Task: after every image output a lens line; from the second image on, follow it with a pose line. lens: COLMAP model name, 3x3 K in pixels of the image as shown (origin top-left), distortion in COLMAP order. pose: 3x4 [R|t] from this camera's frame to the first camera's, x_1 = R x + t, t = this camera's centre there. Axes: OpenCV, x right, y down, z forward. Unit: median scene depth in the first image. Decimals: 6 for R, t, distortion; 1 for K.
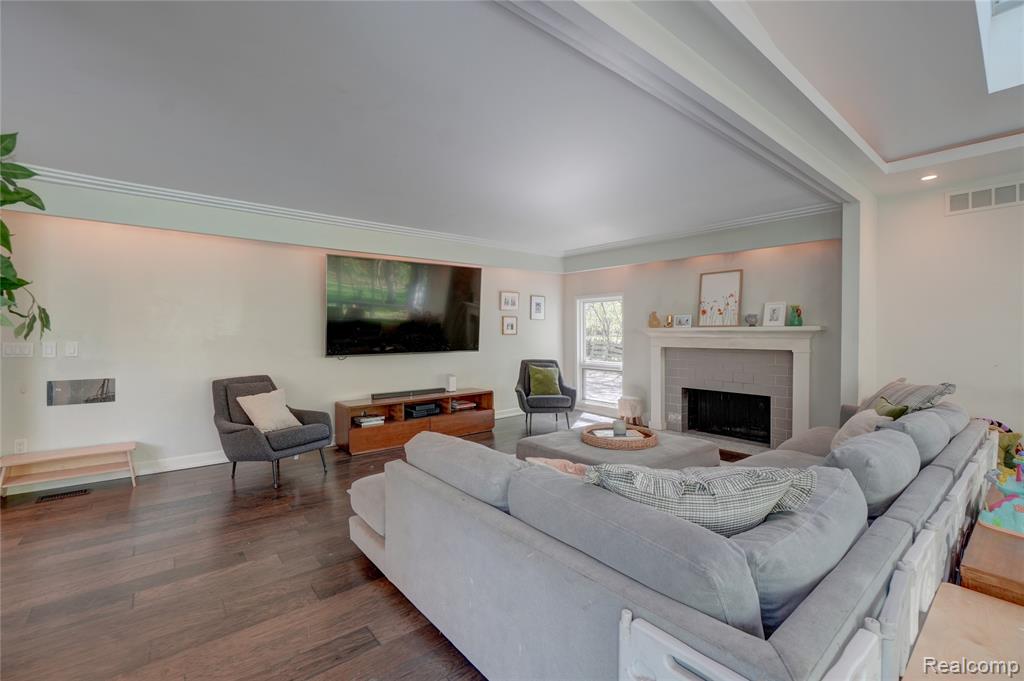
lens RADIAL K [[444.2, 0, 522.1], [0, 444.2, 337.7], [0, 0, 1]] dist [-0.003460, 0.001058]
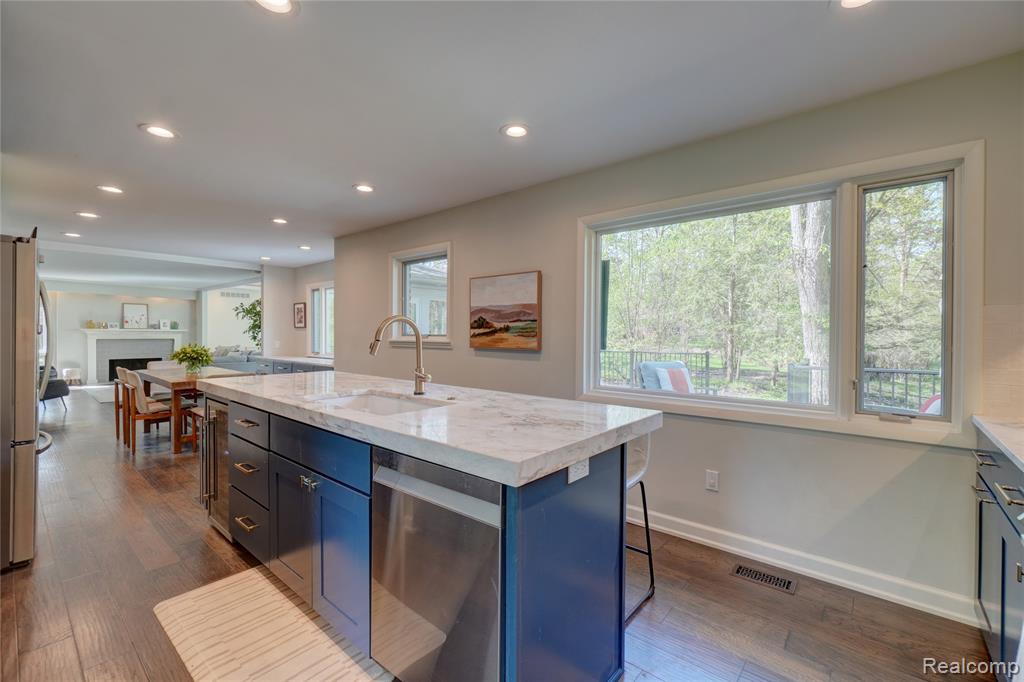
lens RADIAL K [[444.2, 0, 515.8], [0, 444.2, 339.2], [0, 0, 1]] dist [-0.003460, 0.001058]
pose [[-0.161147, -0.008885, 0.986890, -2.051293], [0.004422, 0.999943, 0.009724, 0.013581], [-0.986921, 0.005931, -0.161098, -0.506270]]
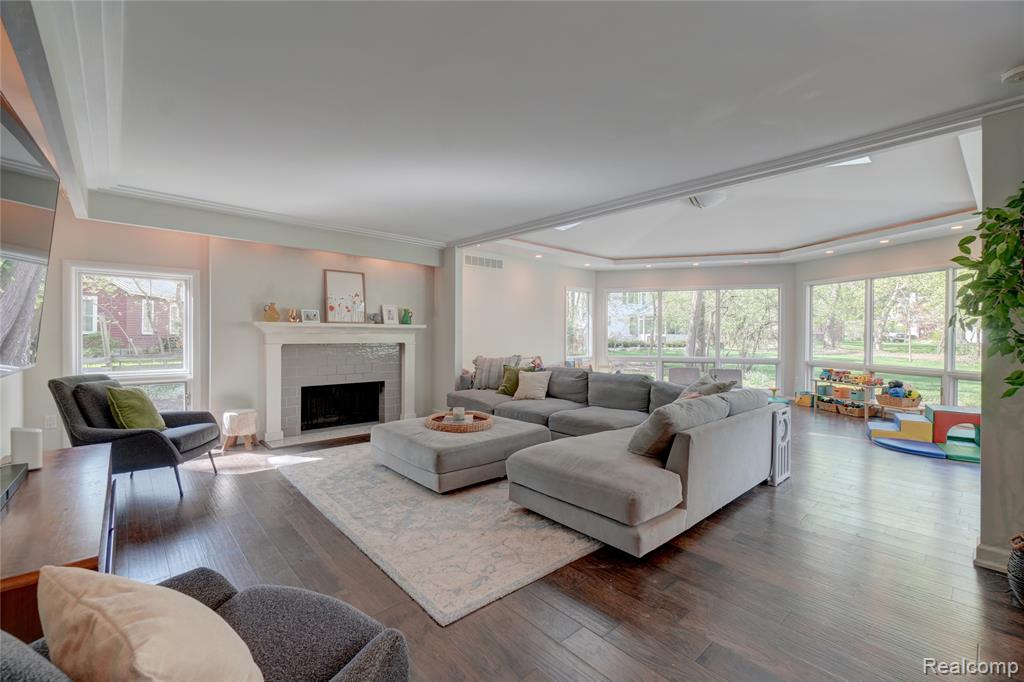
lens RADIAL K [[444.2, 0, 509.9], [0, 444.2, 337.7], [0, 0, 1]] dist [-0.003460, 0.001058]
pose [[-0.023070, -0.003945, 0.999726, -0.637821], [0.002693, 0.999988, 0.004008, 0.007485], [-0.999730, 0.002784, -0.023059, 0.643188]]
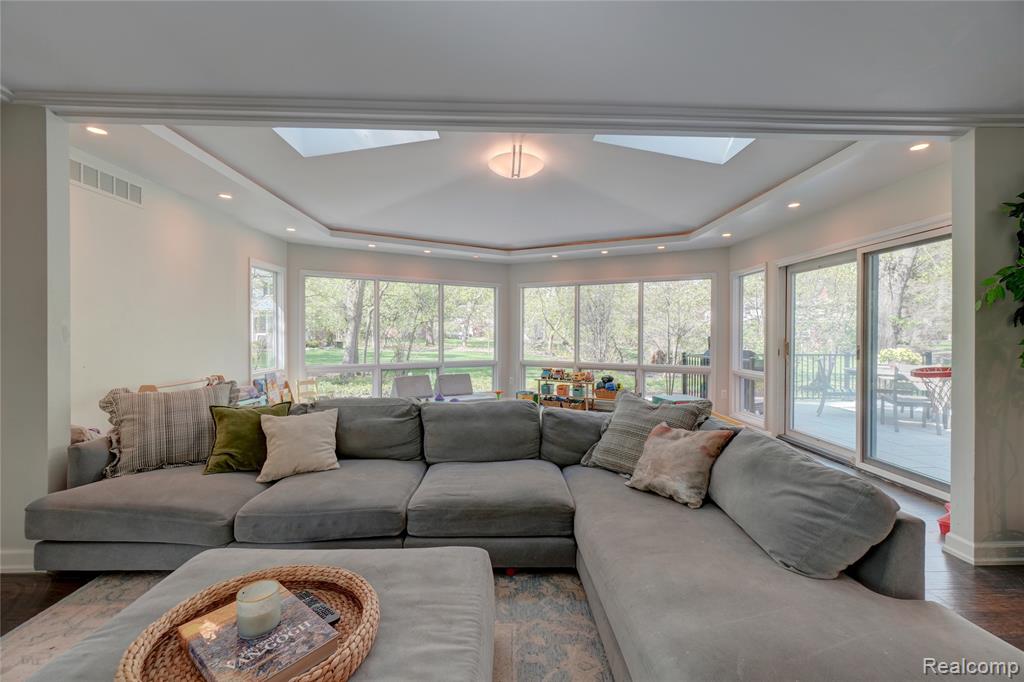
lens RADIAL K [[444.2, 0, 513.6], [0, 444.2, 340.3], [0, 0, 1]] dist [-0.003460, 0.001058]
pose [[-0.779404, -0.004961, 0.626502, -0.085241], [0.006546, 0.999850, 0.016061, -0.002079], [-0.626488, 0.016619, -0.779254, 0.820123]]
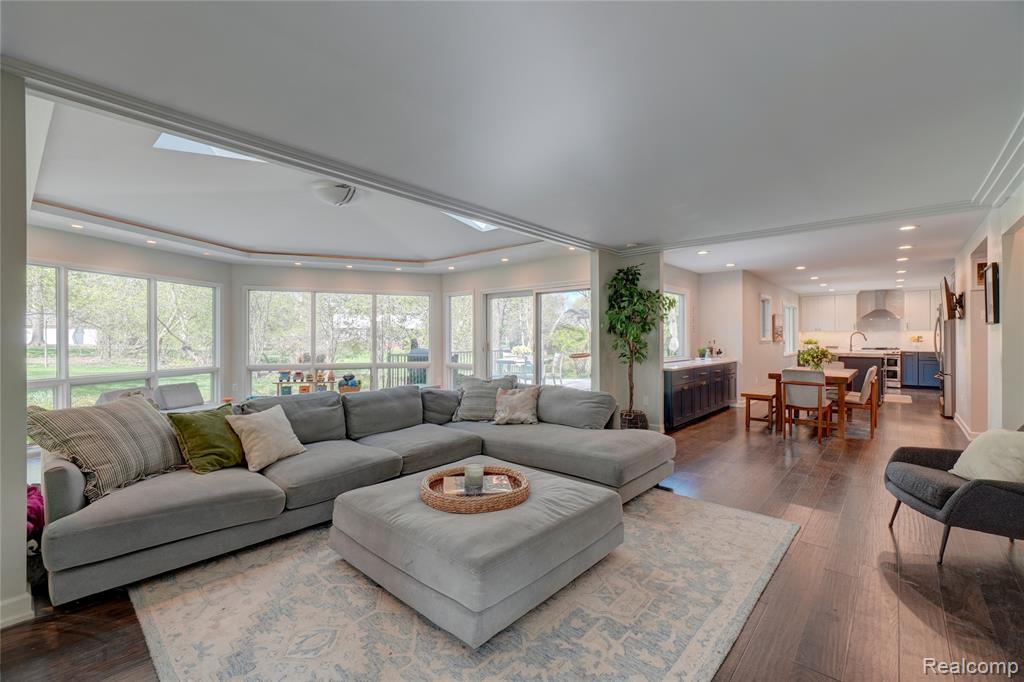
lens RADIAL K [[444.2, 0, 518.4], [0, 444.2, 336.9], [0, 0, 1]] dist [-0.003460, 0.001058]
pose [[-0.986719, 0.005992, -0.162328, 0.214318], [0.004828, 0.999960, 0.007561, -0.009227], [0.162367, 0.006677, -0.986708, 1.223544]]
